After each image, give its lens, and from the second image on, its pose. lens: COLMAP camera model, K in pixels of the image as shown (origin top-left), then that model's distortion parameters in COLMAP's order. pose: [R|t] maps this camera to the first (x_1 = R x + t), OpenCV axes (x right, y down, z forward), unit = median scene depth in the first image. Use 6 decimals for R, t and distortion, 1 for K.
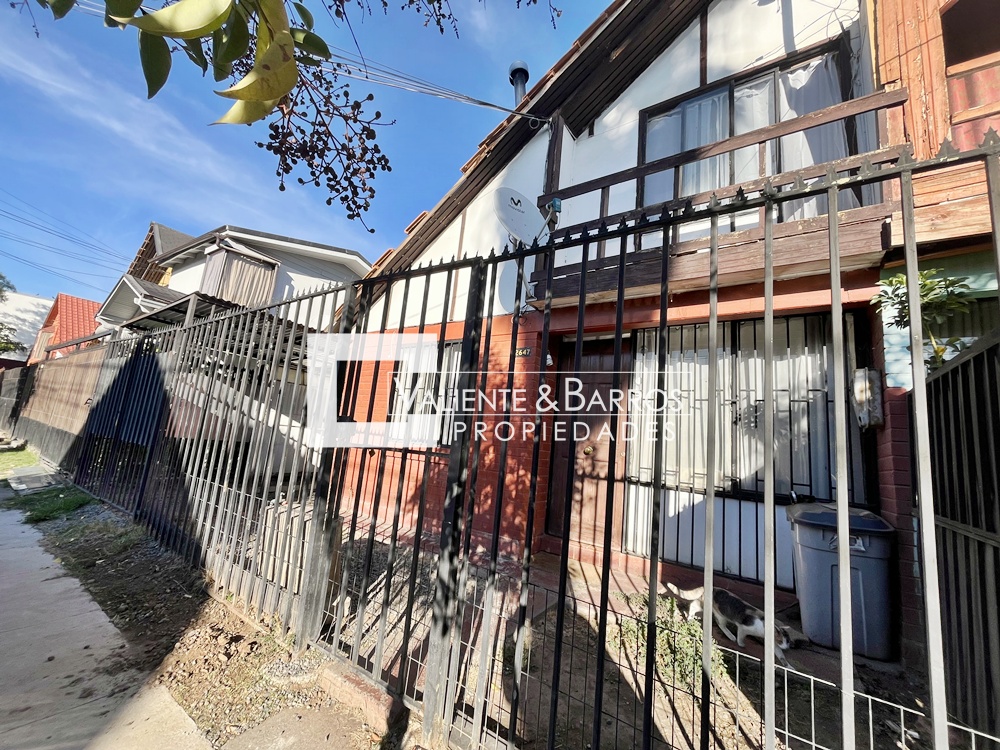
lens RADIAL K [[401.8, 0, 499.3], [0, 401.8, 375.6], [0, 0, 1]] dist [-0.004180, -0.000164]
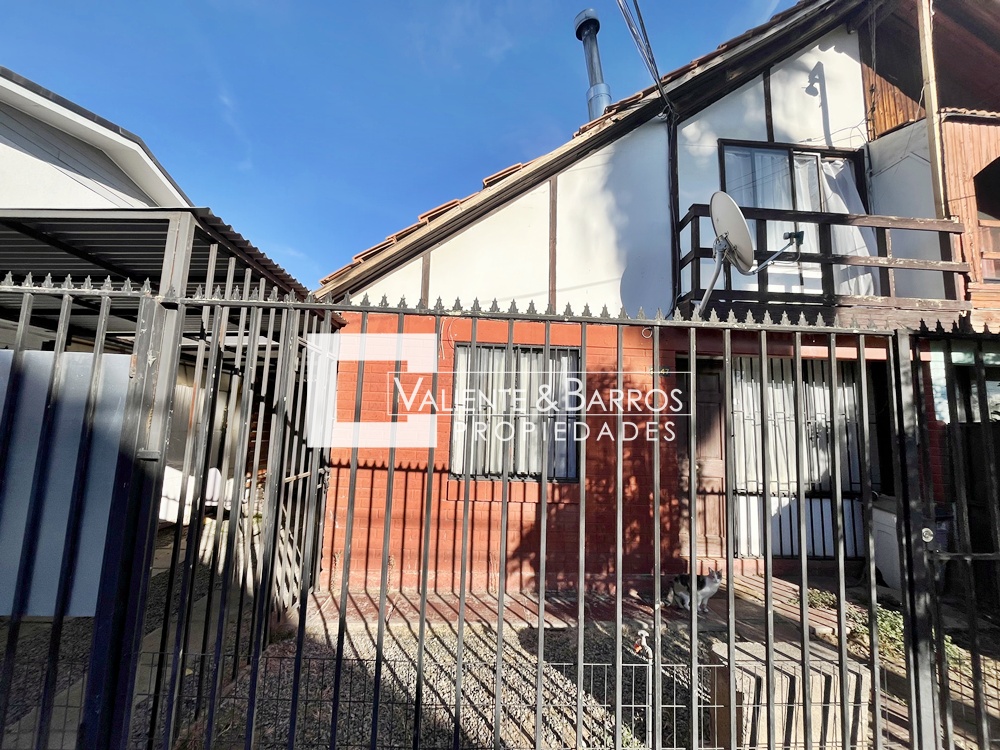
lens RADIAL K [[401.8, 0, 499.4], [0, 401.8, 376.6], [0, 0, 1]] dist [-0.004180, -0.000164]
pose [[0.790807, 0.002482, 0.612060, -0.869119], [-0.060211, 0.995457, 0.073758, -0.099989], [-0.609097, -0.095181, 0.787364, 0.549354]]
